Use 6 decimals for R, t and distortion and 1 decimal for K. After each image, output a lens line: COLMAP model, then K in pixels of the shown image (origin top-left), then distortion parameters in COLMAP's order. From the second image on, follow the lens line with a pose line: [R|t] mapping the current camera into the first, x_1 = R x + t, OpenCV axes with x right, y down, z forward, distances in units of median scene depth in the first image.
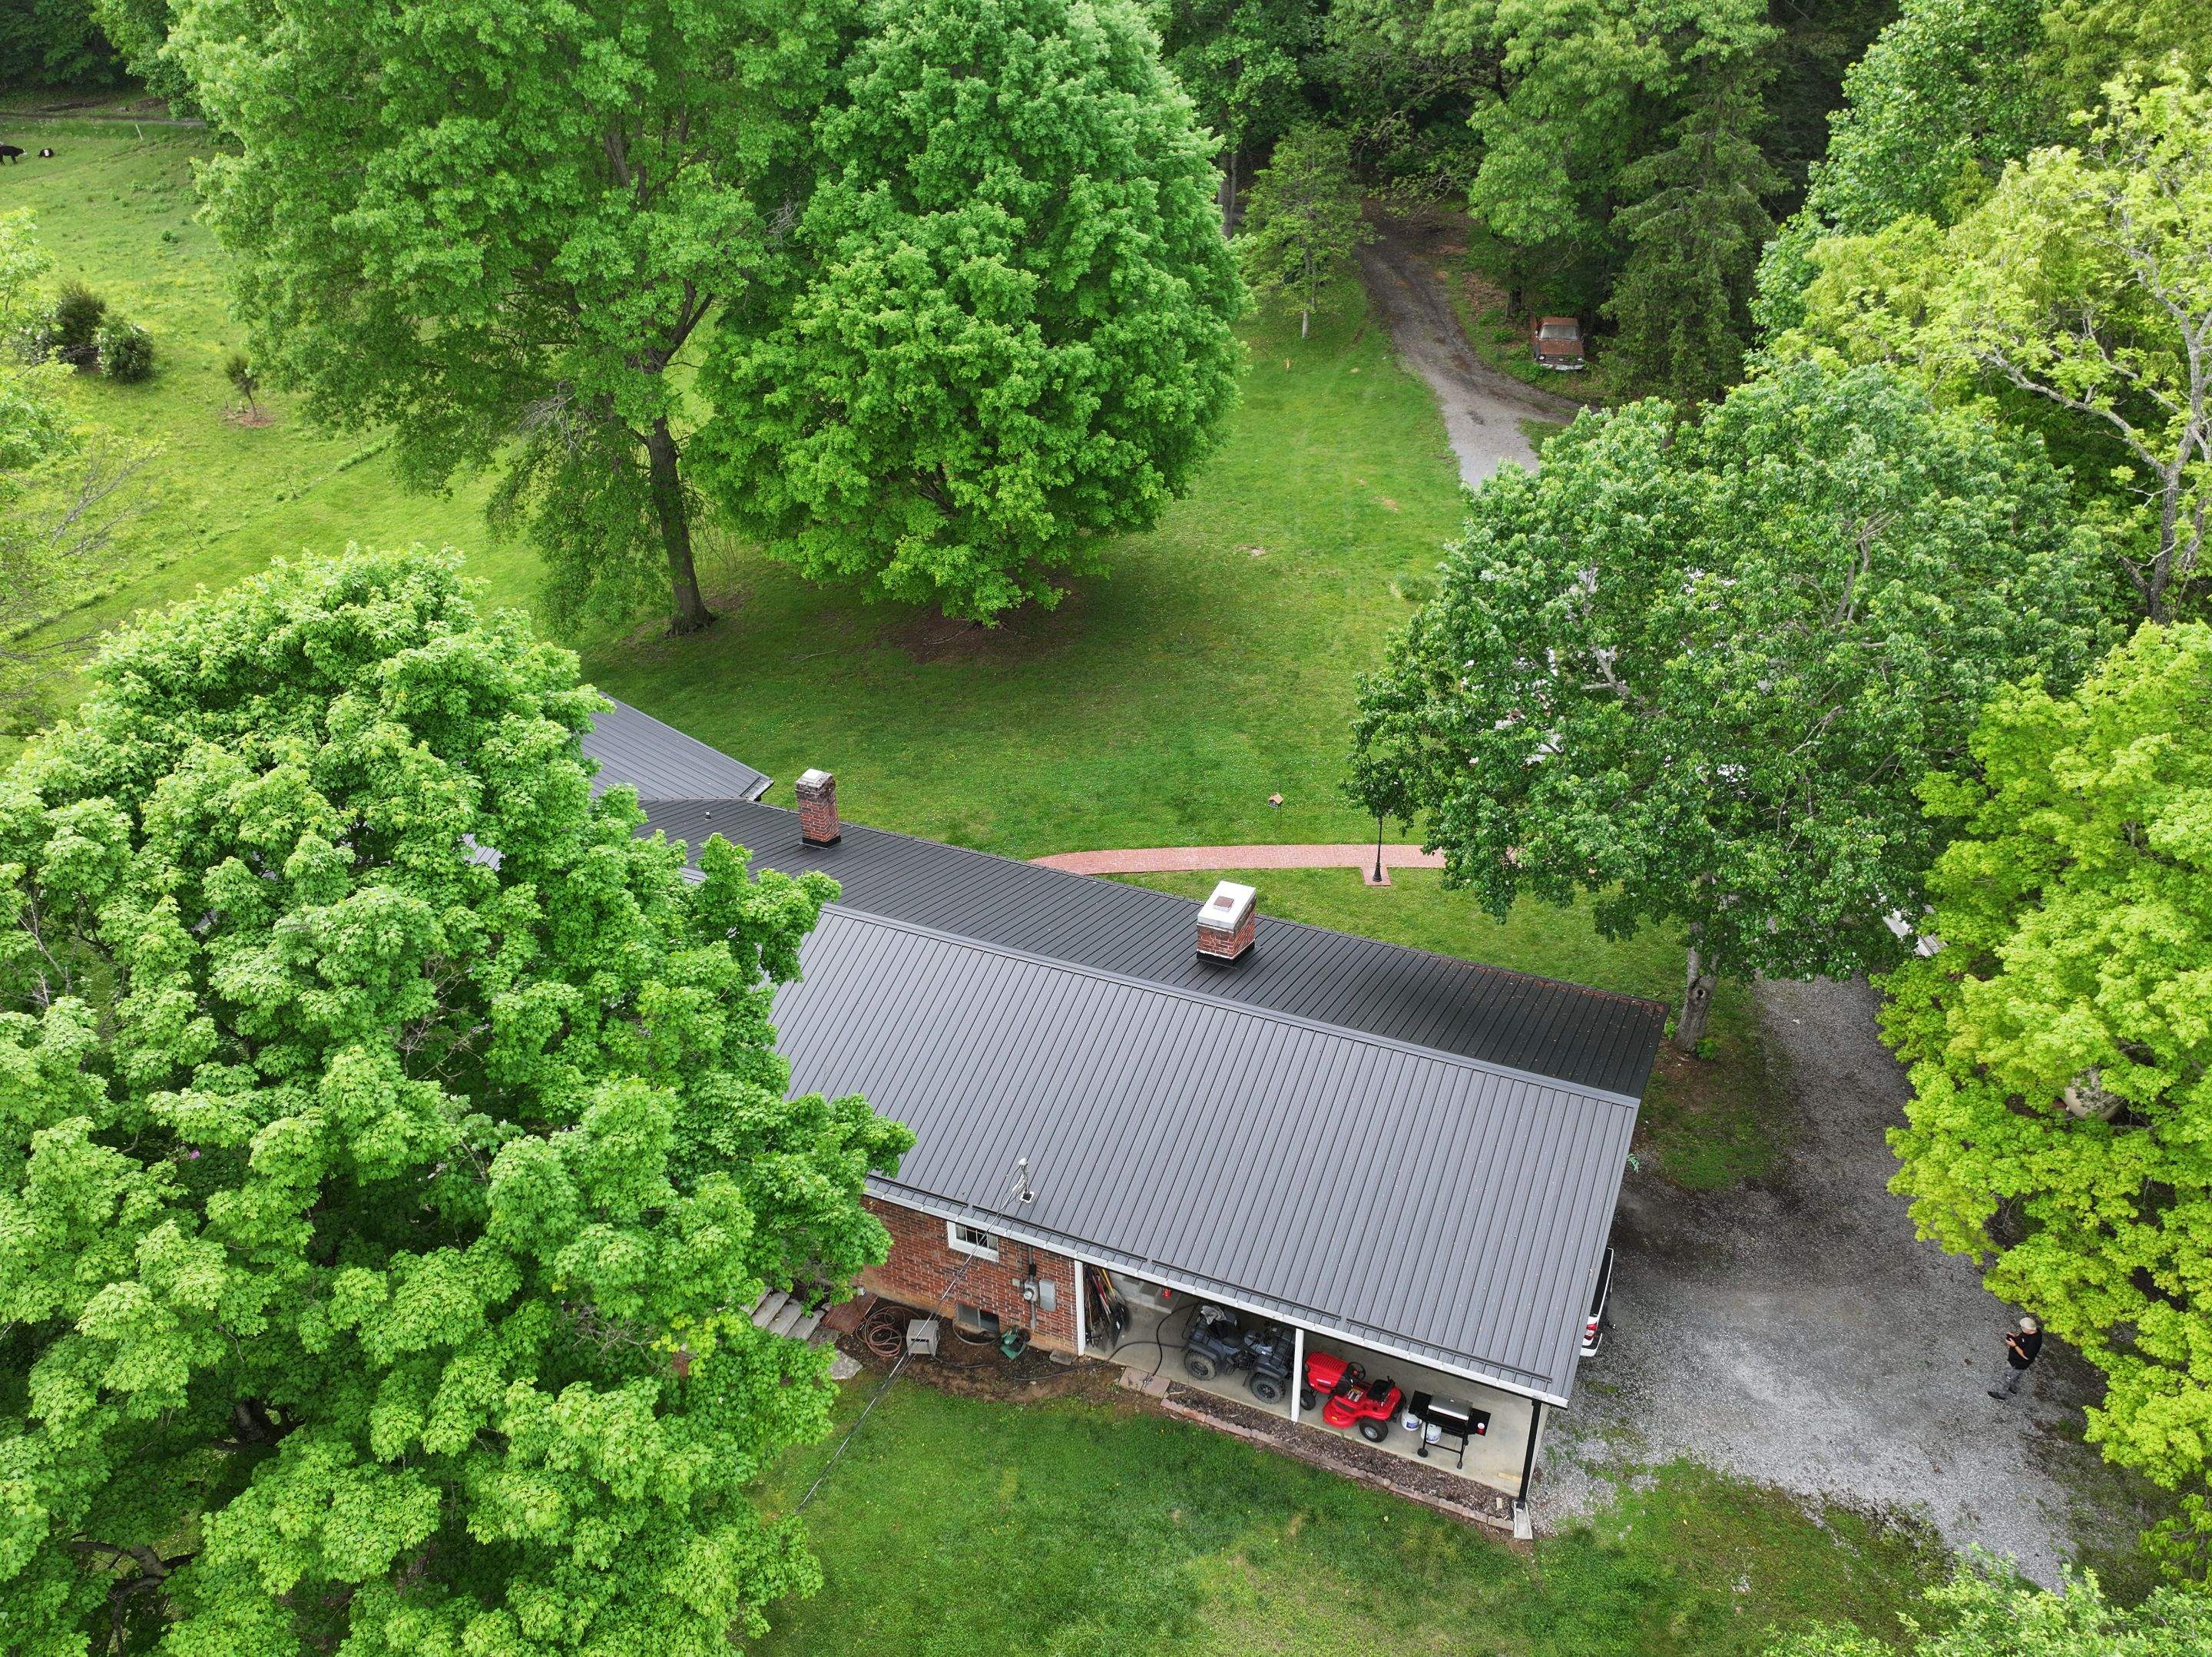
lens RADIAL K [[1773.3, 0, 1106.0], [0, 1773.3, 841.3], [0, 0, 1]] dist [0.007714, -0.004993]
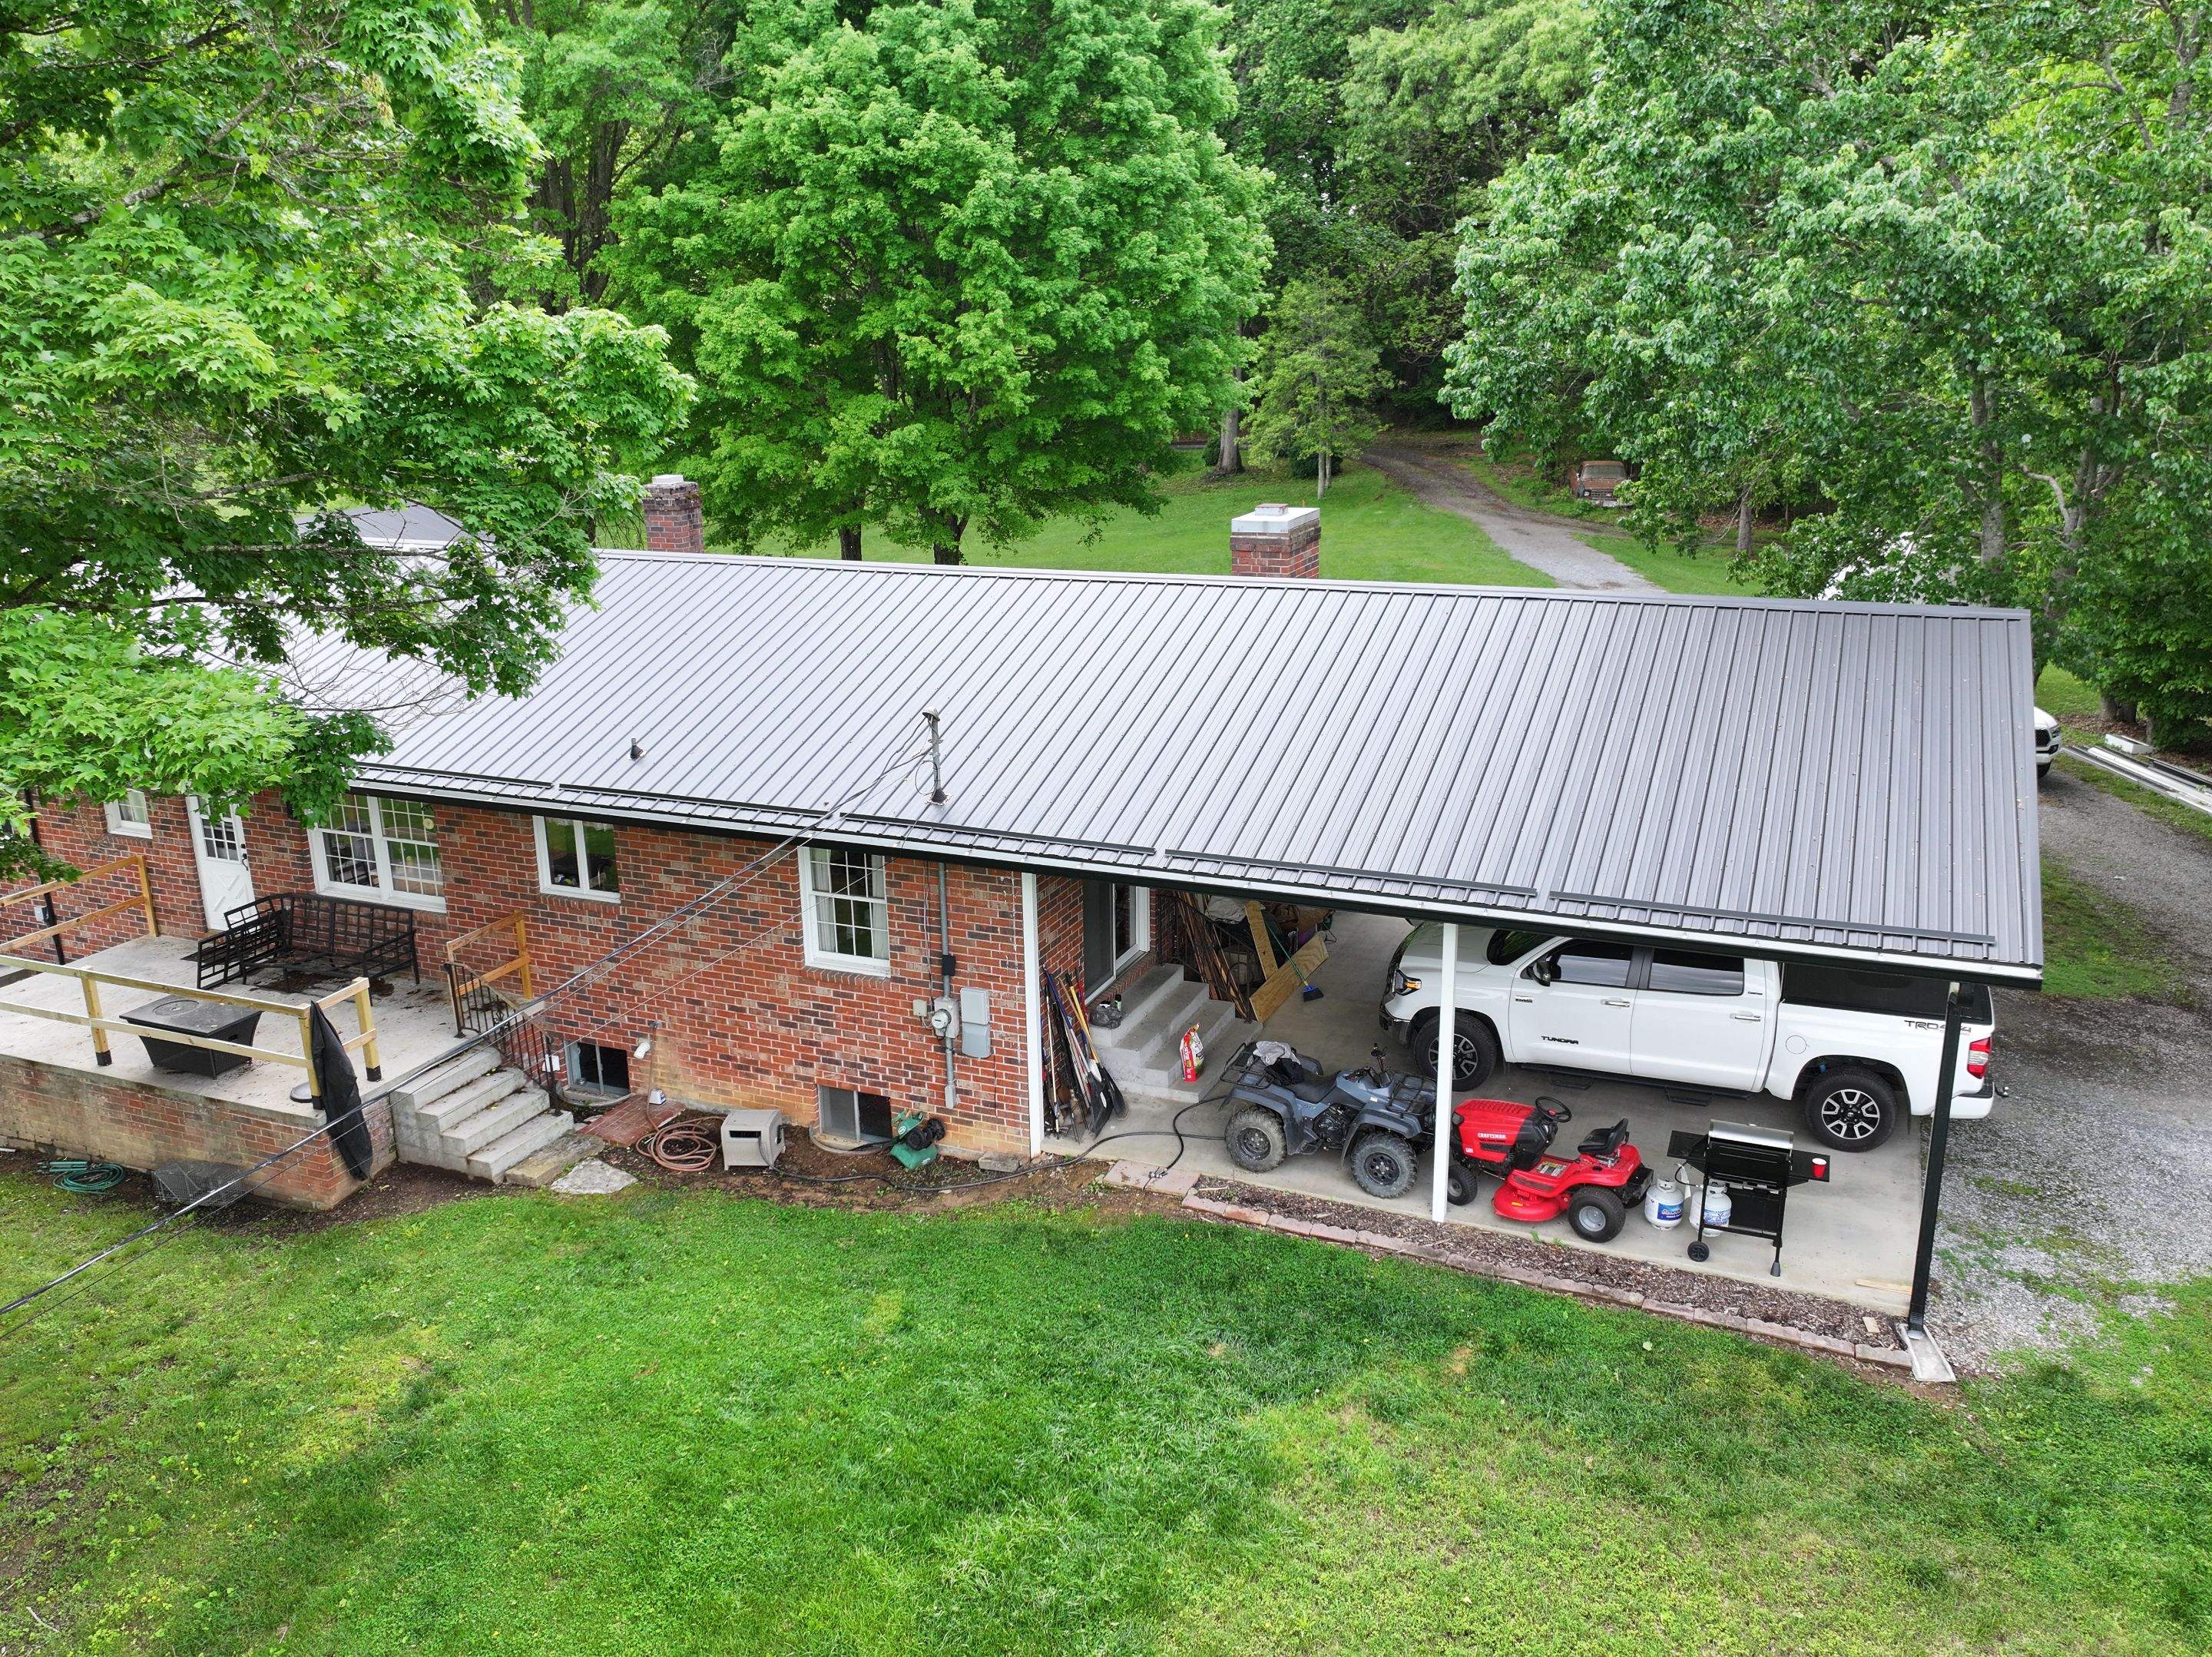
lens RADIAL K [[1773.3, 0, 1106.0], [0, 1773.3, 841.3], [0, 0, 1]] dist [0.007714, -0.004993]
pose [[0.999998, 0.001671, -0.001085, 0.008410], [-0.001901, 0.963167, -0.268898, 0.358280], [0.000596, 0.268899, 0.963168, 0.464067]]
